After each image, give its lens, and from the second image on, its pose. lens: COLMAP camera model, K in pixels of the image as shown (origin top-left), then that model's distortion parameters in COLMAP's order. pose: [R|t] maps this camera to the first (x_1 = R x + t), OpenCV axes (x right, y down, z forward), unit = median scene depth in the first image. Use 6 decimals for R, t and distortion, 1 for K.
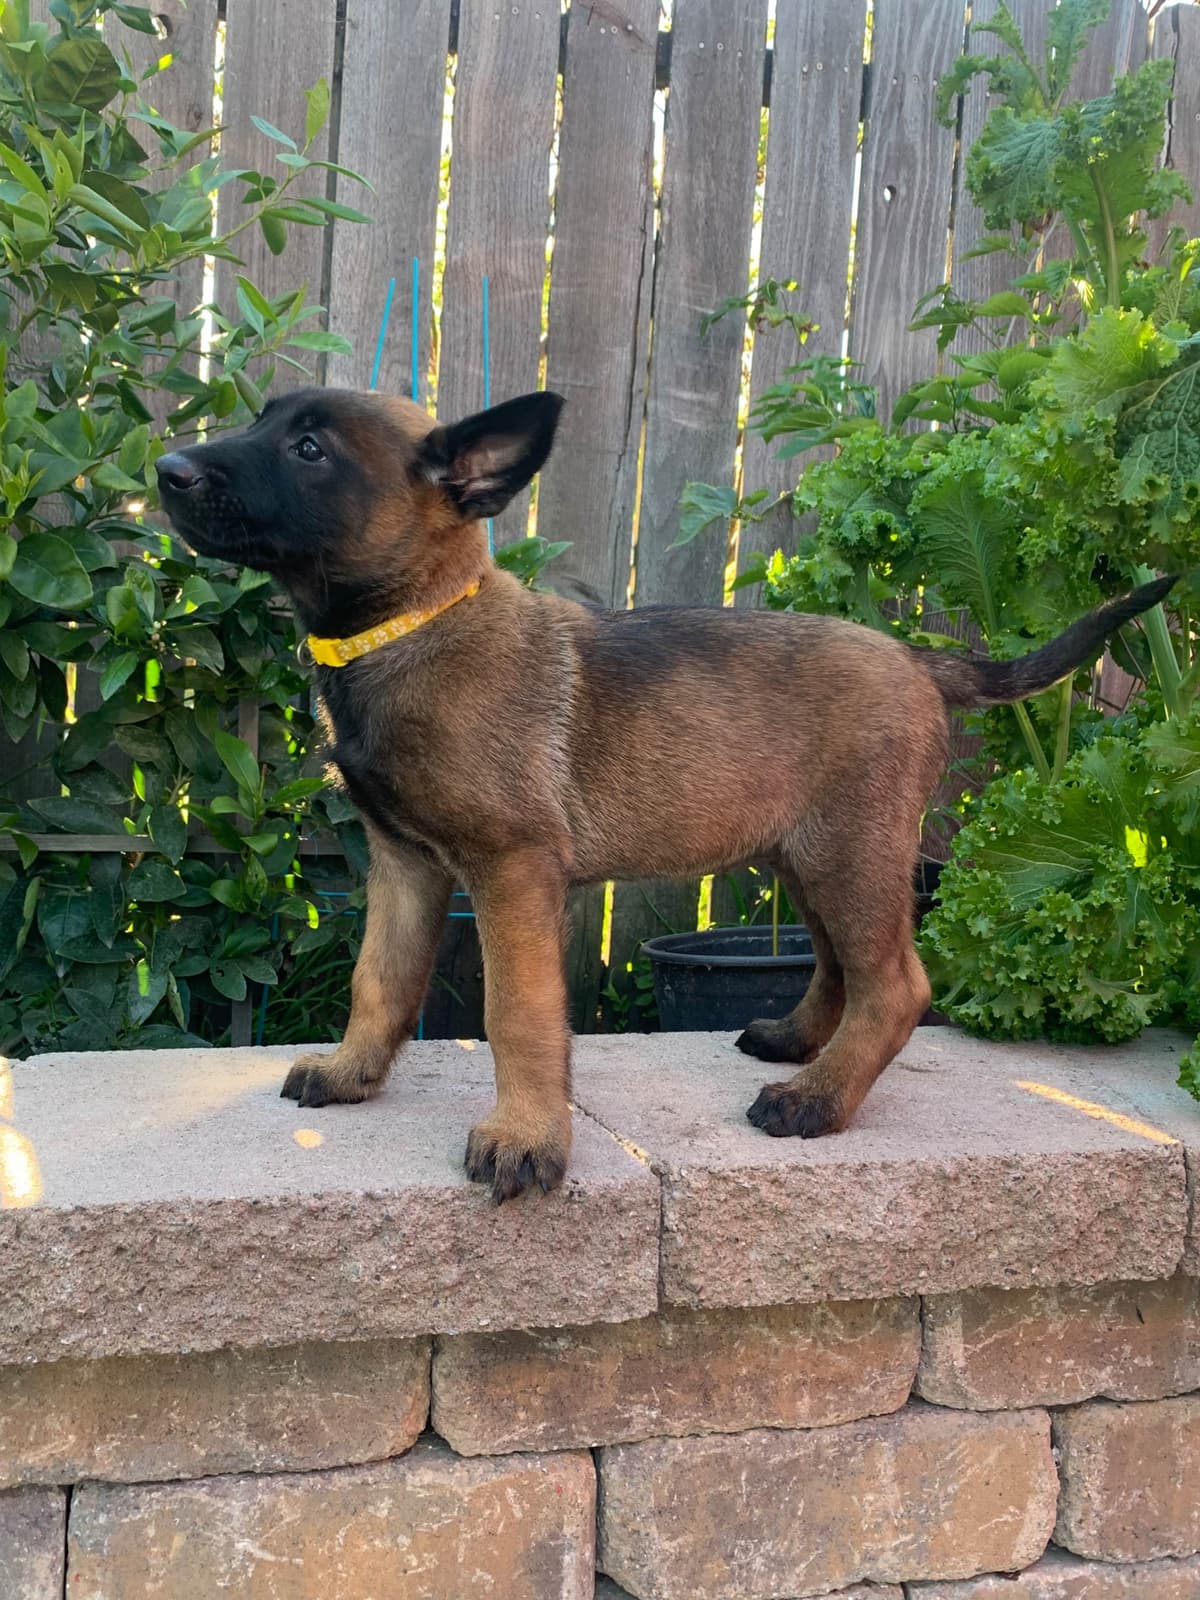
lens RADIAL K [[1491.1, 0, 619.3], [0, 1491.1, 778.2], [0, 0, 1]] dist [-0.004706, 0.014072]
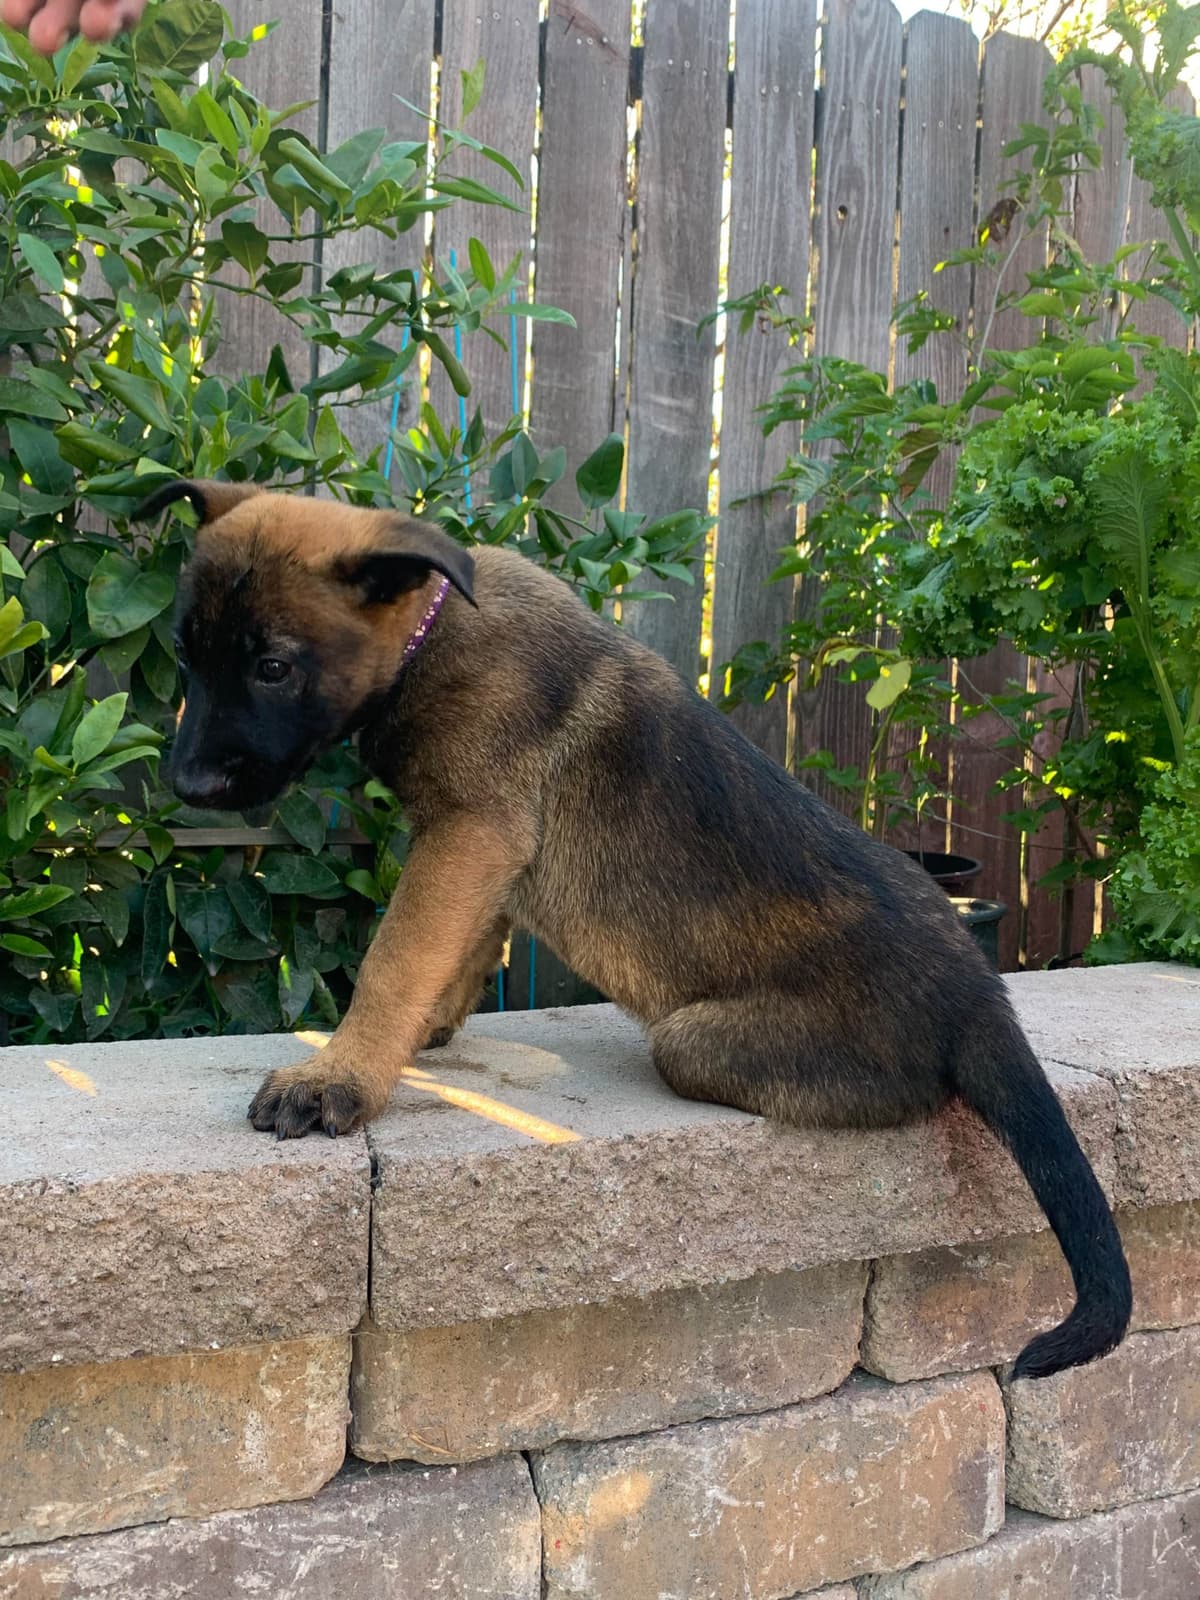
lens RADIAL K [[1491.1, 0, 619.3], [0, 1491.1, 778.2], [0, 0, 1]] dist [-0.004706, 0.014072]
pose [[0.982199, -0.030827, 0.185297, -0.480667], [0.036429, 0.998974, -0.026901, 0.071431], [-0.184278, 0.033172, 0.982314, 0.037076]]
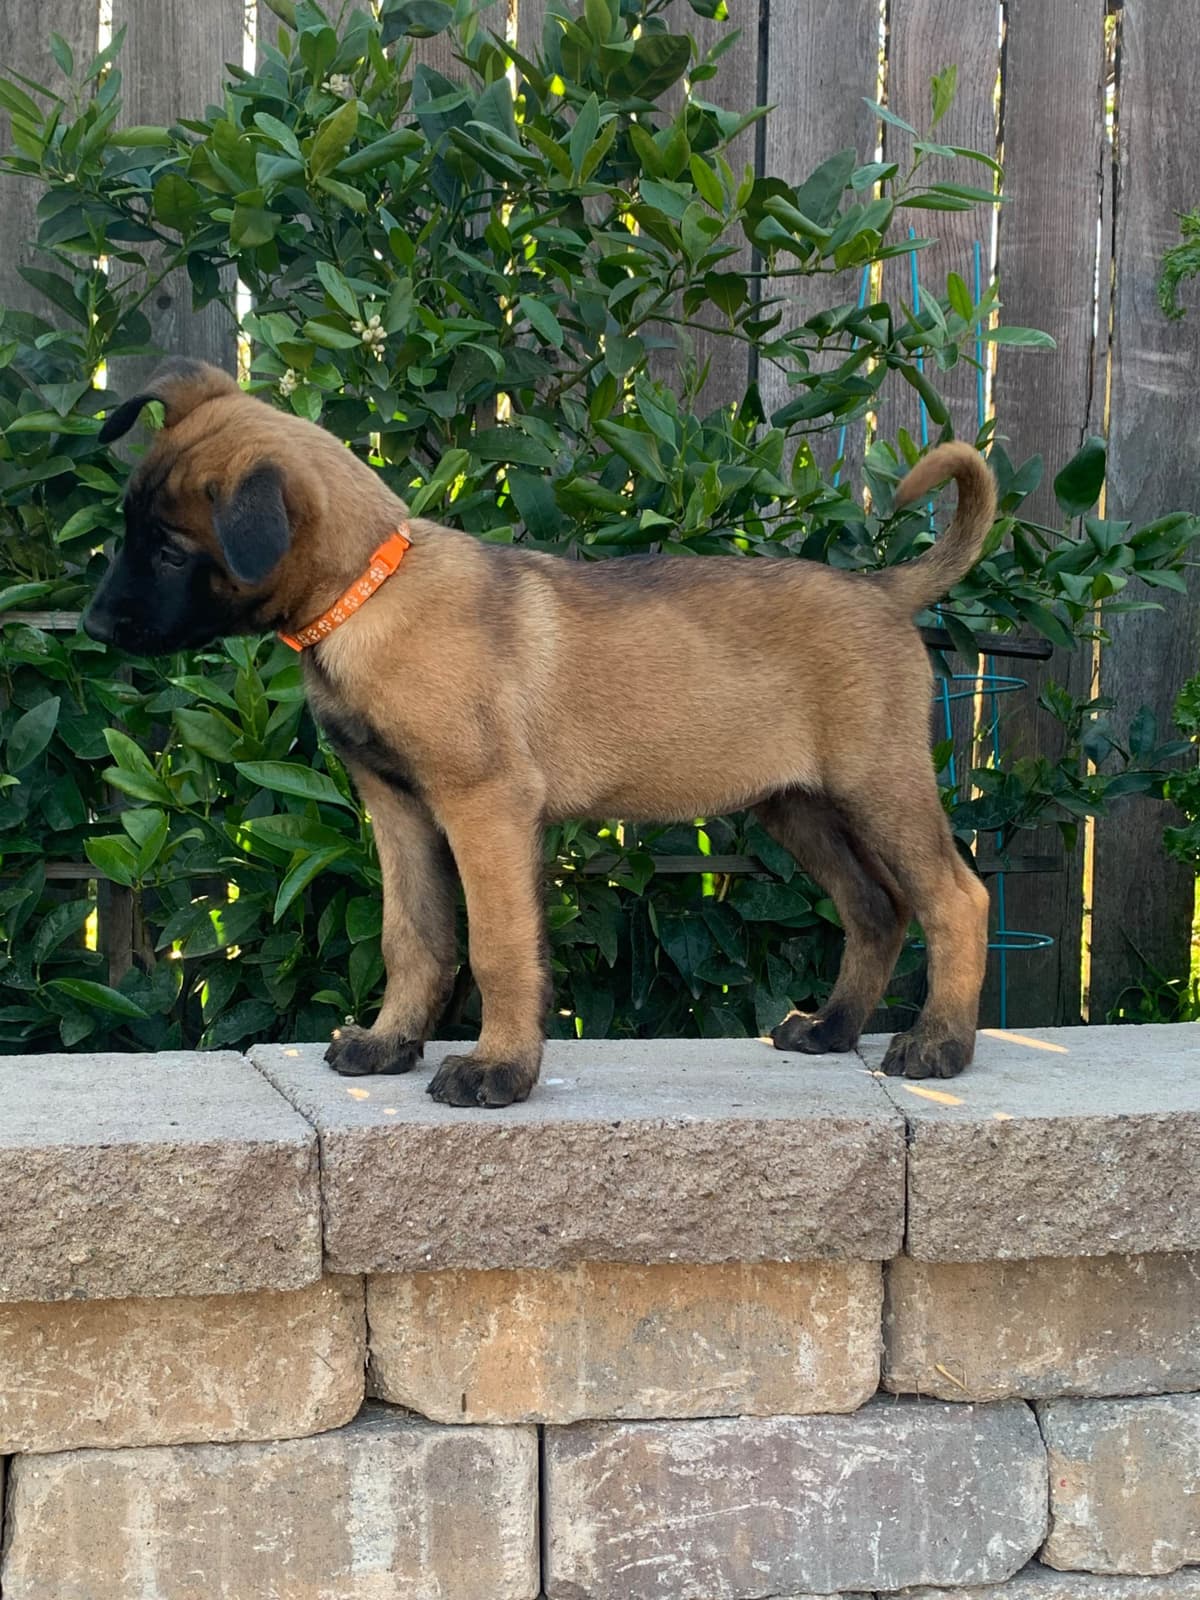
lens RADIAL K [[2004.8, 0, 595.8], [0, 2004.8, 779.4], [0, 0, 1]] dist [0.202422, -0.667874]
pose [[0.997726, -0.039596, -0.054545, -0.594246], [0.037251, 0.998364, -0.043371, 0.074841], [0.056173, 0.041241, 0.997569, -0.512638]]
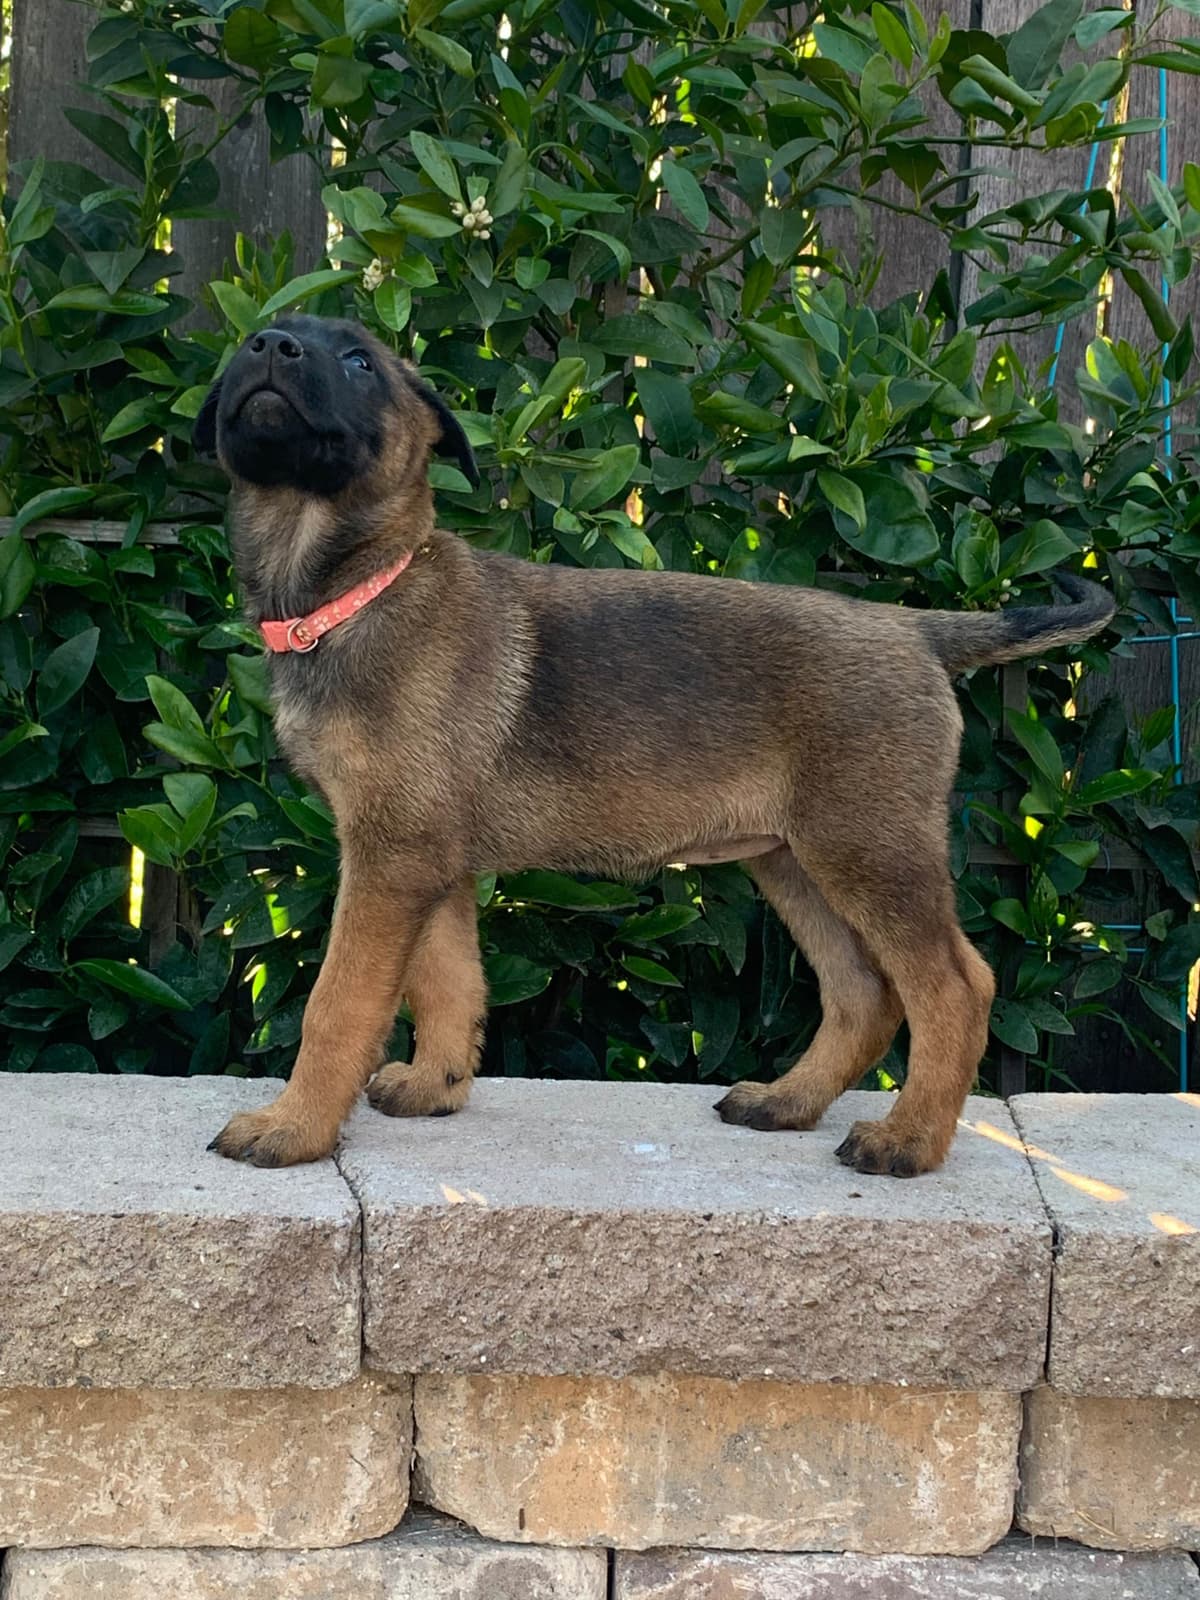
lens RADIAL K [[2478.2, 0, 598.3], [0, 2478.2, 770.1], [0, 0, 1]] dist [0.247460, -0.887784]
pose [[0.991975, 0.006106, -0.126287, -0.547333], [-0.004716, 0.999925, 0.011295, -0.022444], [0.126346, -0.010609, 0.991929, -0.576423]]
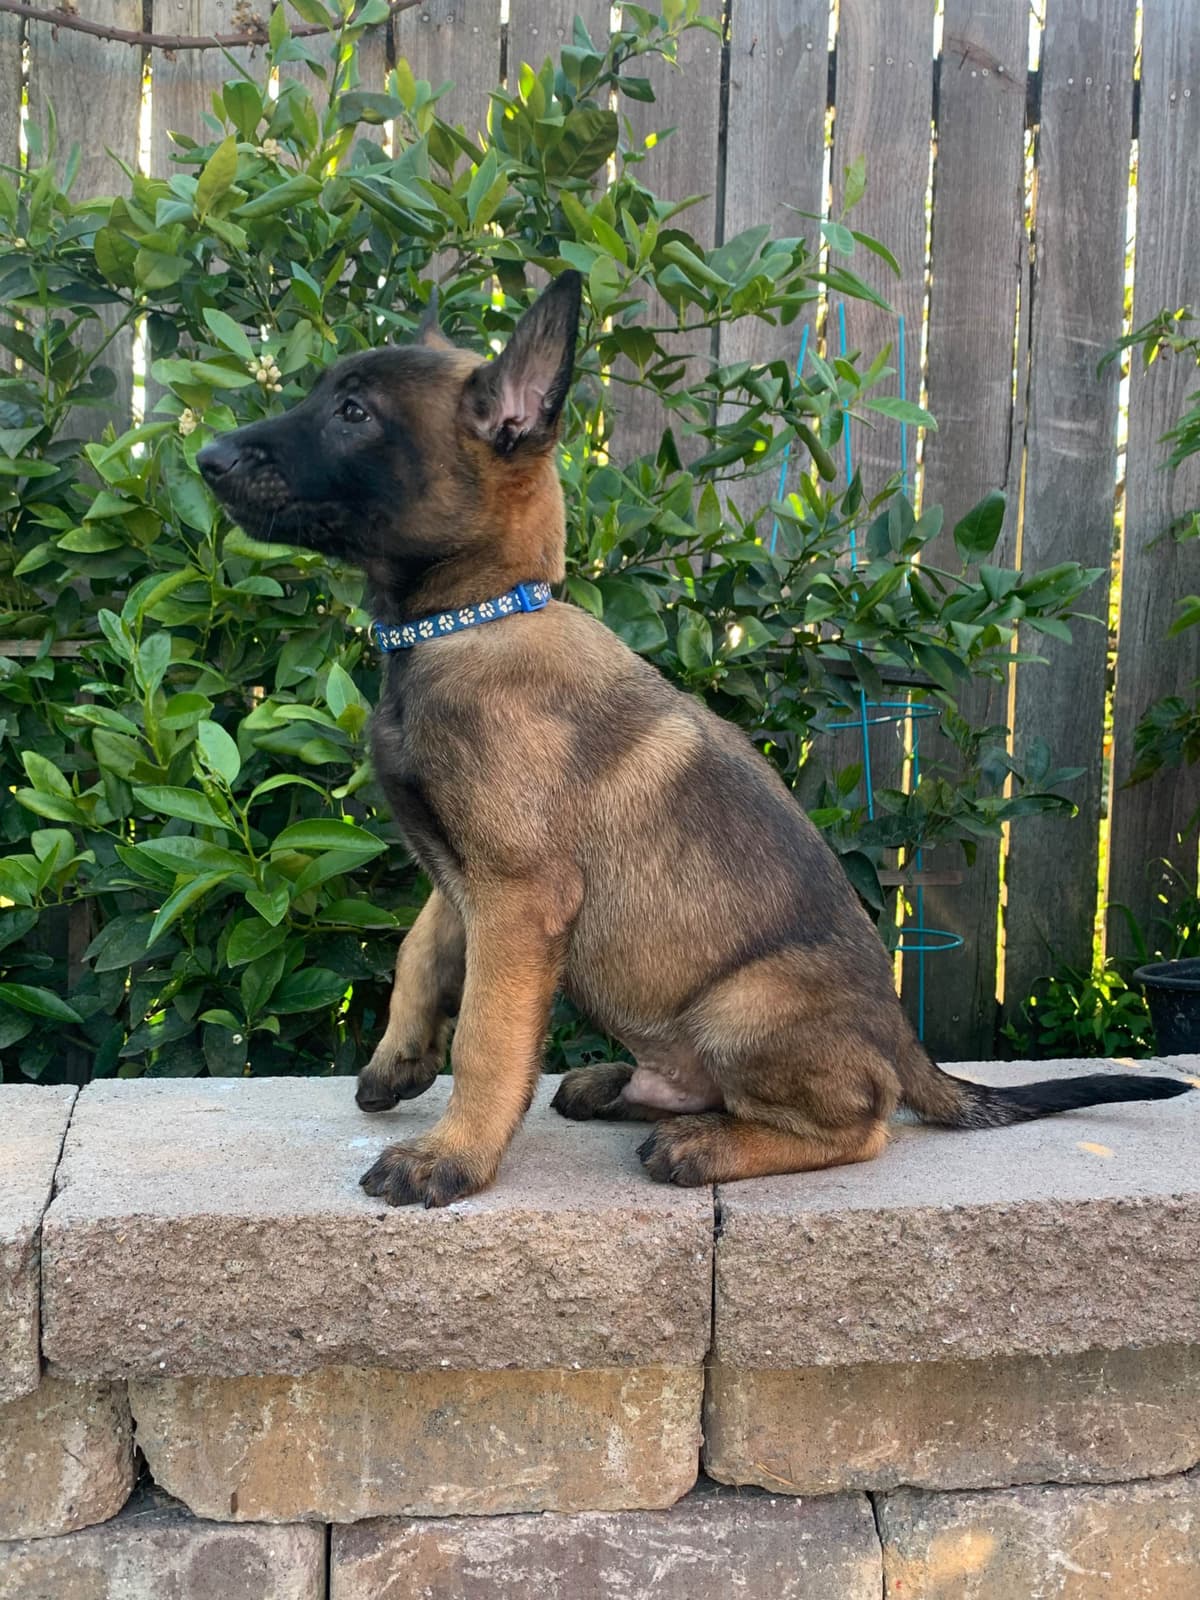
lens RADIAL K [[1491.1, 0, 619.3], [0, 1491.1, 778.2], [0, 0, 1]] dist [-0.004706, 0.014072]
pose [[0.994951, -0.030664, -0.095564, -0.432671], [0.027013, 0.998863, -0.039270, 0.026577], [0.096660, 0.036490, 0.994648, -0.037810]]
